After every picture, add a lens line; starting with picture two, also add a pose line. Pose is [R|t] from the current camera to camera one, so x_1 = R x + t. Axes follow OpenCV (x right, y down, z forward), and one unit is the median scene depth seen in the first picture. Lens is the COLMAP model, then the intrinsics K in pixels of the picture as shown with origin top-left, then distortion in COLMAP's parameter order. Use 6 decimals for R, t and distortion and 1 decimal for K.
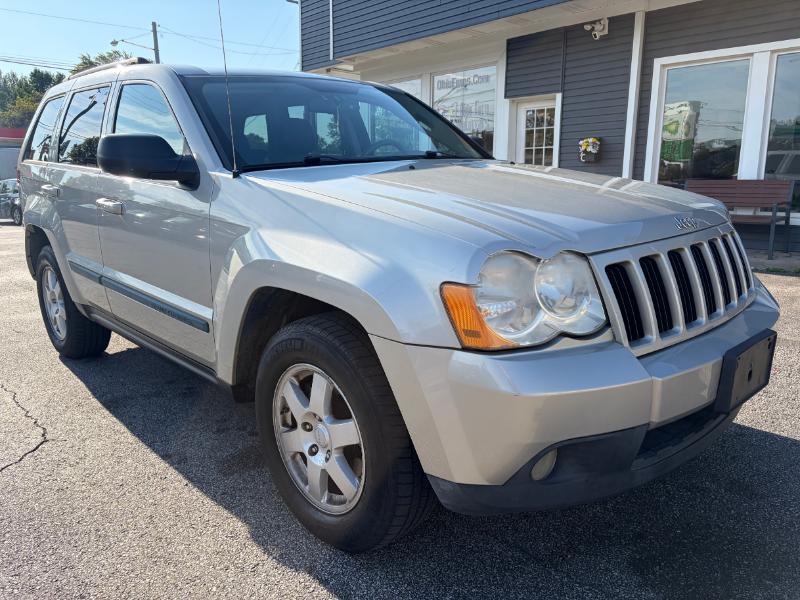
lens RADIAL K [[600.2, 0, 399.3], [0, 600.2, 303.3], [0, 0, 1]] dist [0.049466, -0.048853]
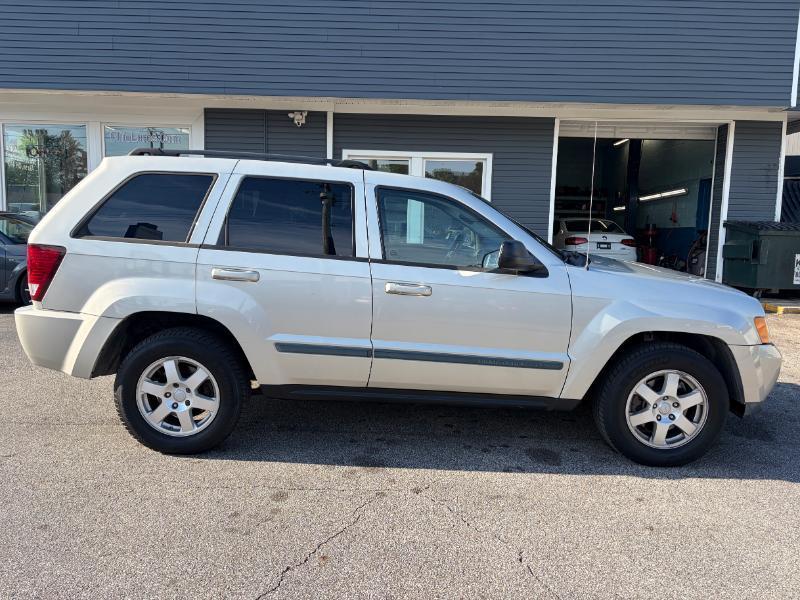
lens RADIAL K [[600.8, 0, 398.1], [0, 600.8, 302.3], [0, 0, 1]] dist [0.041243, -0.039853]
pose [[0.680692, -0.069002, 0.729313, -1.451495], [0.120955, 0.992476, -0.018991, -0.120306], [-0.722515, 0.101141, 0.683917, 0.203693]]
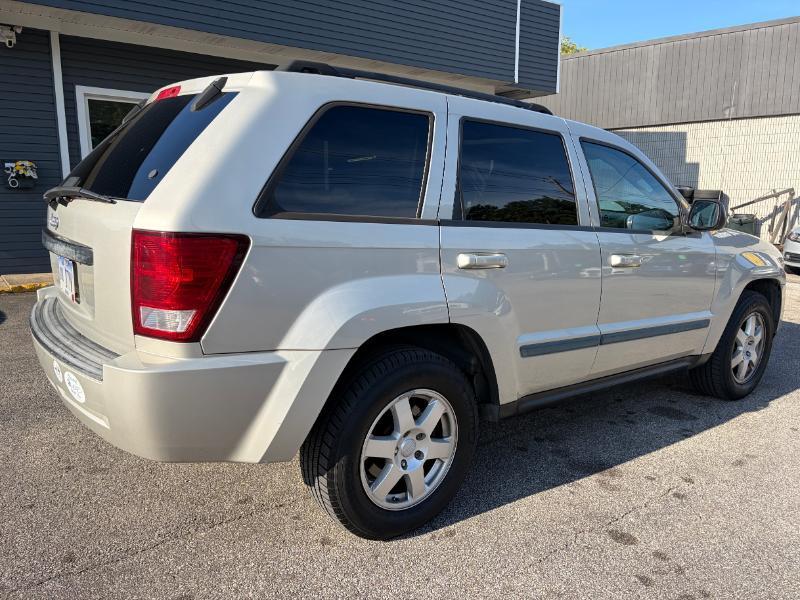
lens RADIAL K [[600.2, 0, 399.3], [0, 600.2, 303.3], [0, 0, 1]] dist [0.049466, -0.048853]
pose [[0.112235, -0.169500, 0.979119, -1.655706], [0.193207, 0.970262, 0.145820, -0.337224], [-0.974718, 0.172806, 0.141646, 1.323870]]
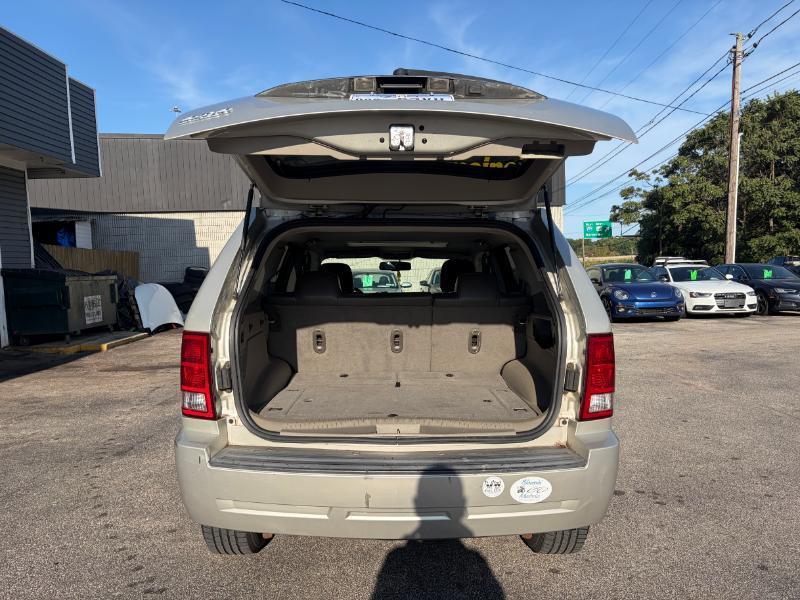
lens RADIAL K [[600.2, 0, 399.3], [0, 600.2, 303.3], [0, 0, 1]] dist [0.049466, -0.048853]
pose [[-0.731162, -0.018906, 0.681942, -1.400431], [0.166918, 0.964275, 0.205698, -0.637630], [-0.661469, 0.264227, -0.701886, 2.447819]]
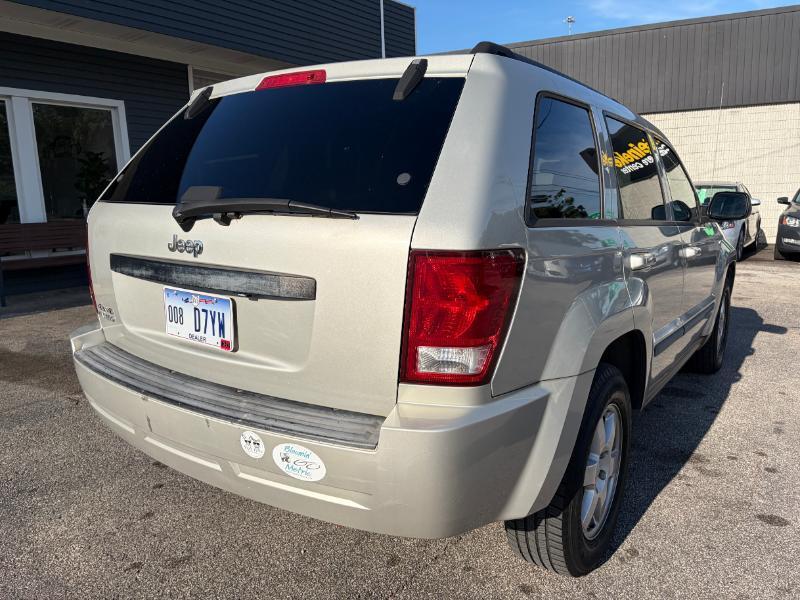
lens RADIAL K [[600.2, 0, 399.3], [0, 600.2, 303.3], [0, 0, 1]] dist [0.049466, -0.048853]
pose [[-0.199131, -0.164332, 0.966096, -1.525677], [0.222614, 0.952481, 0.207901, -0.443002], [-0.954353, 0.256466, -0.153086, 1.795173]]
